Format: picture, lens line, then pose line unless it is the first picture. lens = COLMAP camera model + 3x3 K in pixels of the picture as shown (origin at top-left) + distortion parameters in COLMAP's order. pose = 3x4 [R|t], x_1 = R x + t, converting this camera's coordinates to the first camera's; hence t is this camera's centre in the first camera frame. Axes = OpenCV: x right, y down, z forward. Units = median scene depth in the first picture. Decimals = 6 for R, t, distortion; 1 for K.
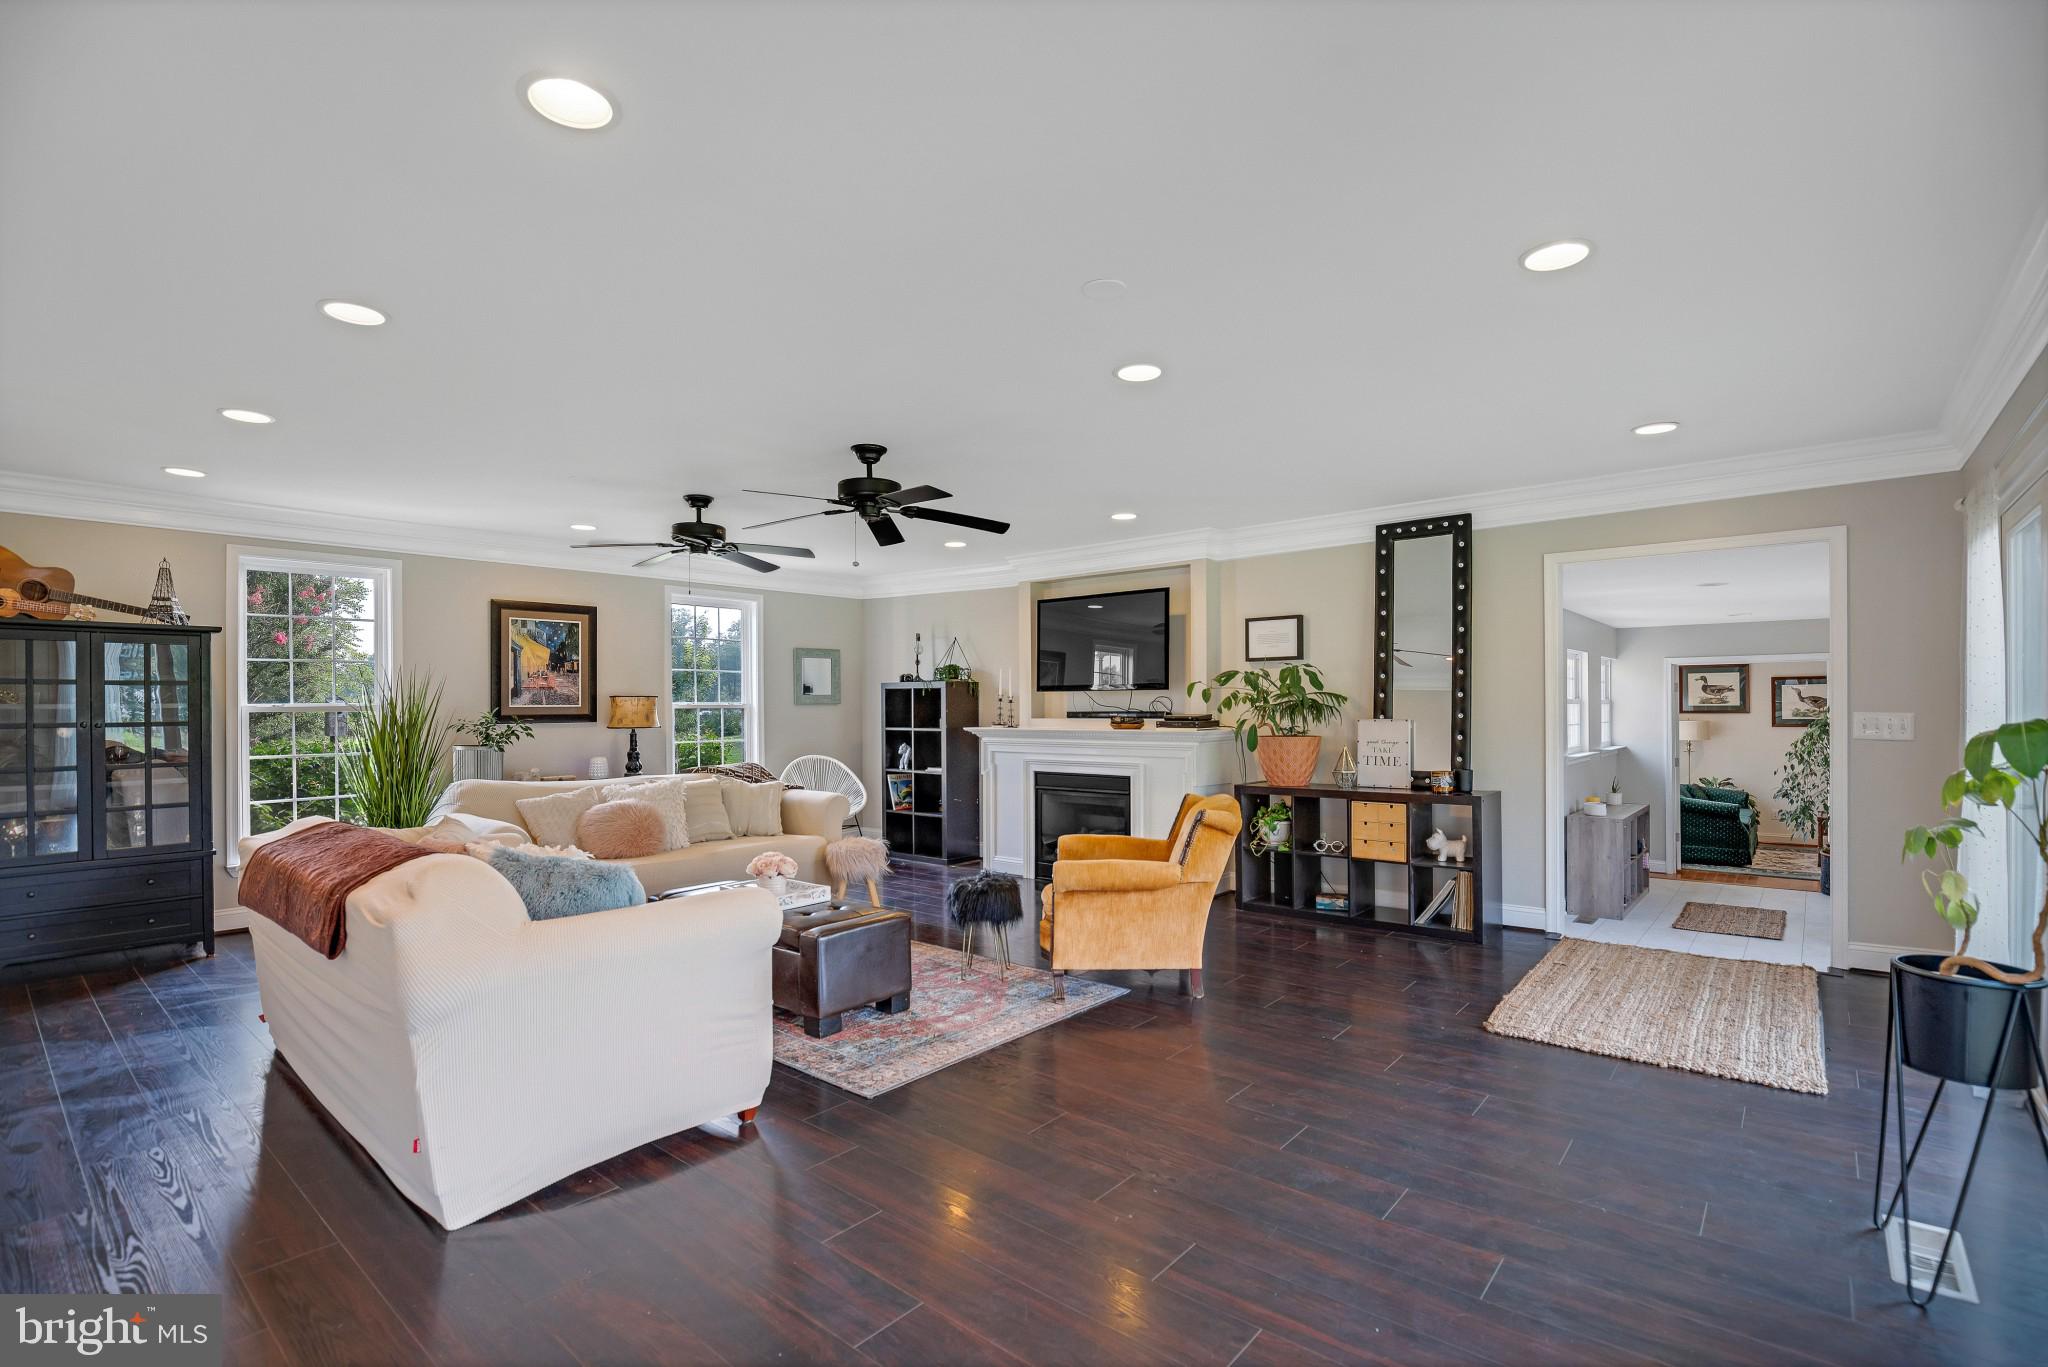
lens RADIAL K [[967.1, 0, 1028.5], [0, 967.1, 704.7], [0, 0, 1]] dist [-0.020942, 0.000336]
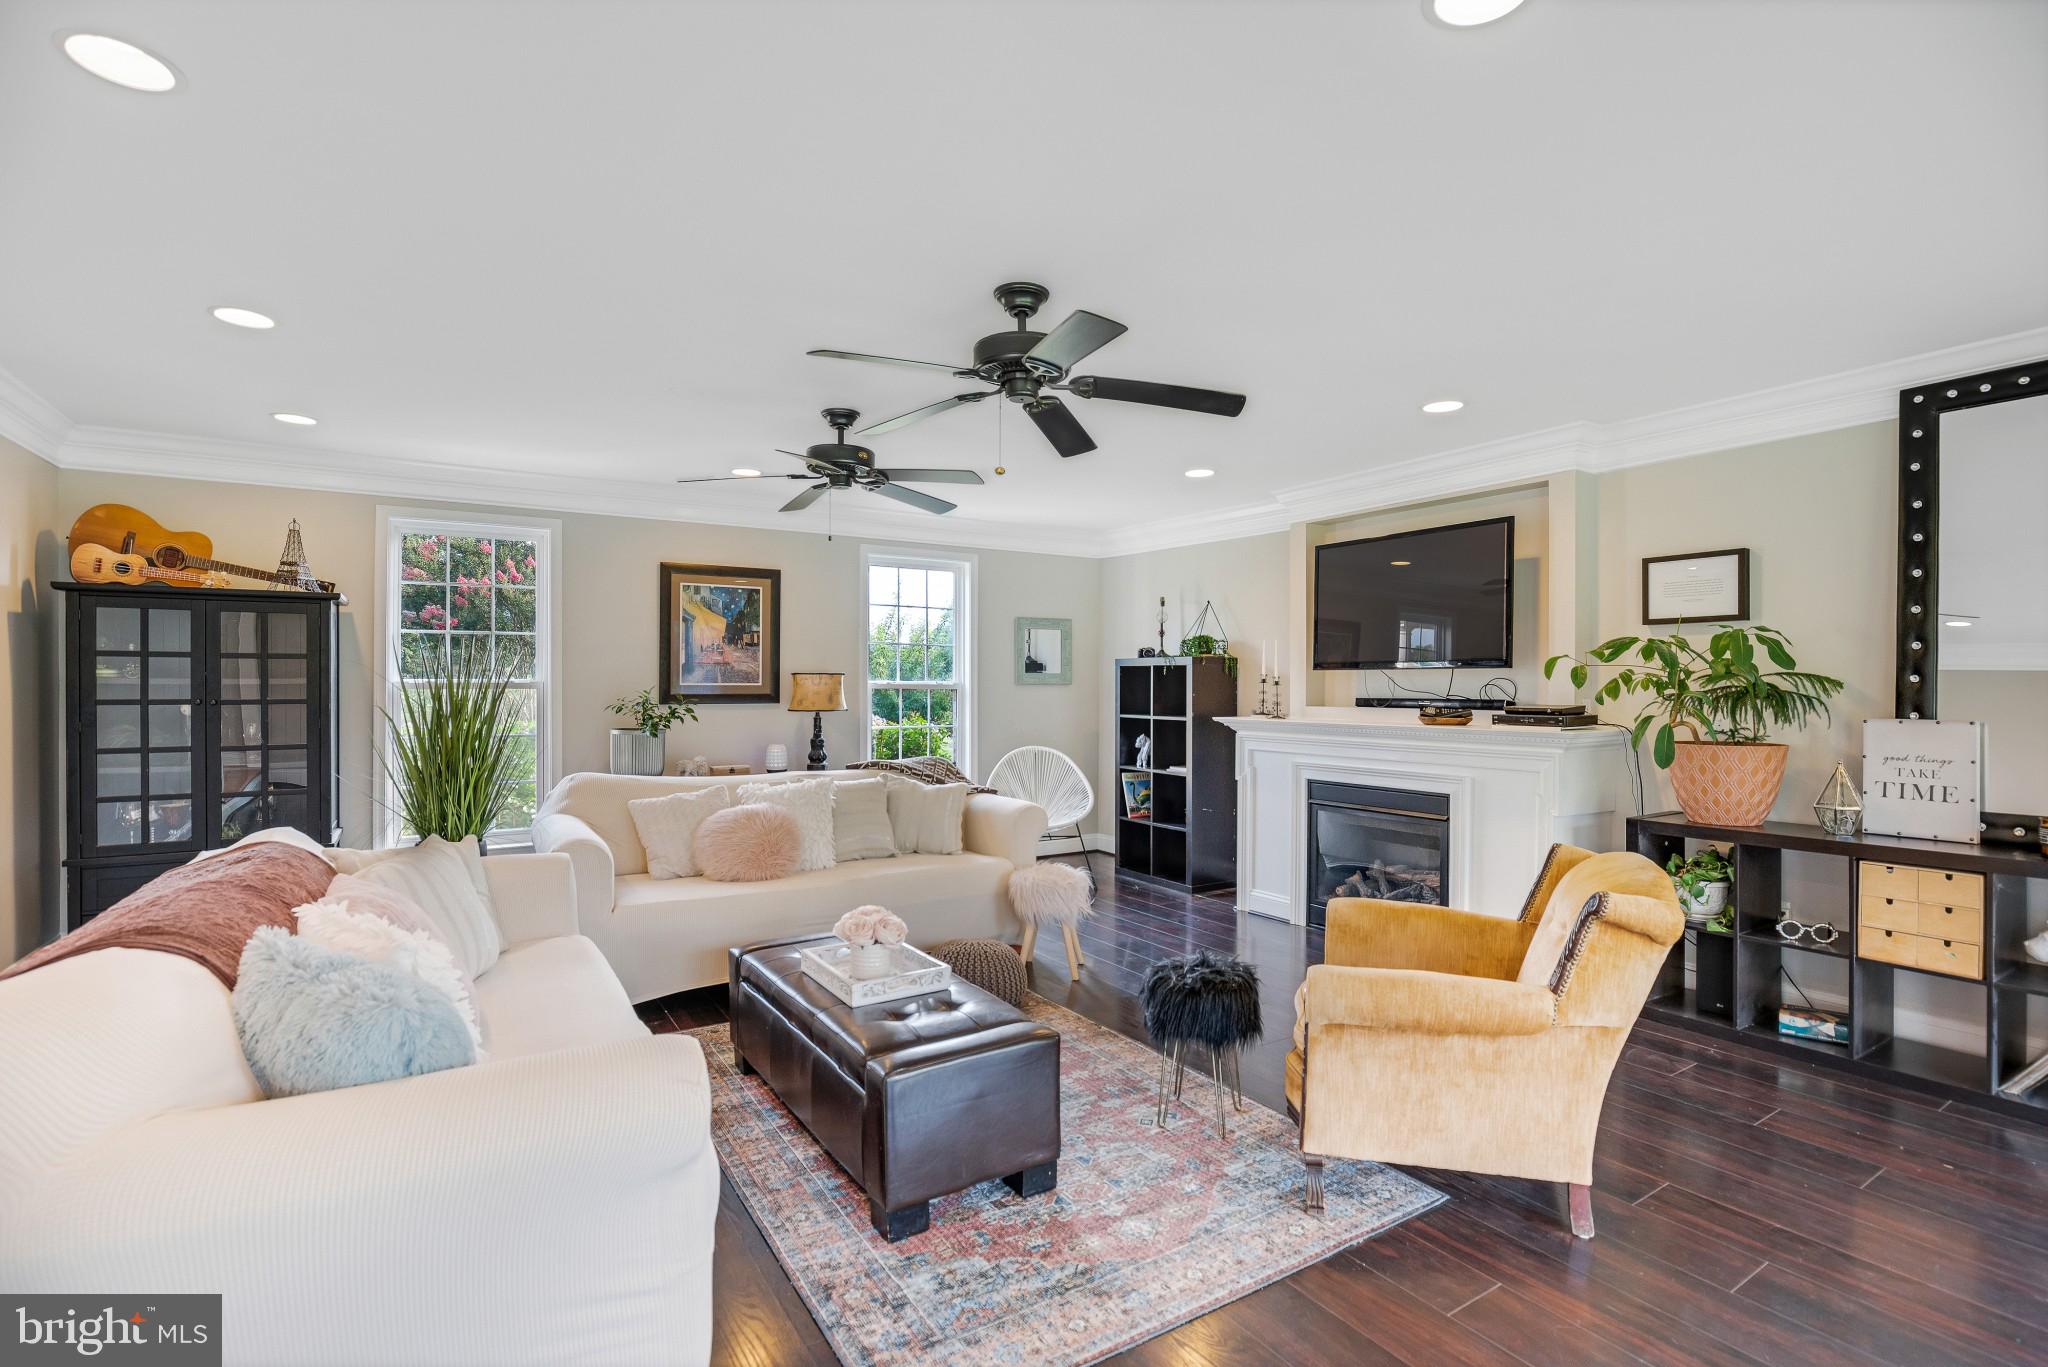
lens RADIAL K [[989.9, 0, 1011.7], [0, 989.9, 692.1], [0, 0, 1]] dist [-0.028345, 0.000131]
pose [[0.952562, 0.010741, -0.304156, 0.023088], [-0.008477, 0.999926, 0.008763, -0.001816], [0.304228, -0.005769, 0.952582, 0.262587]]
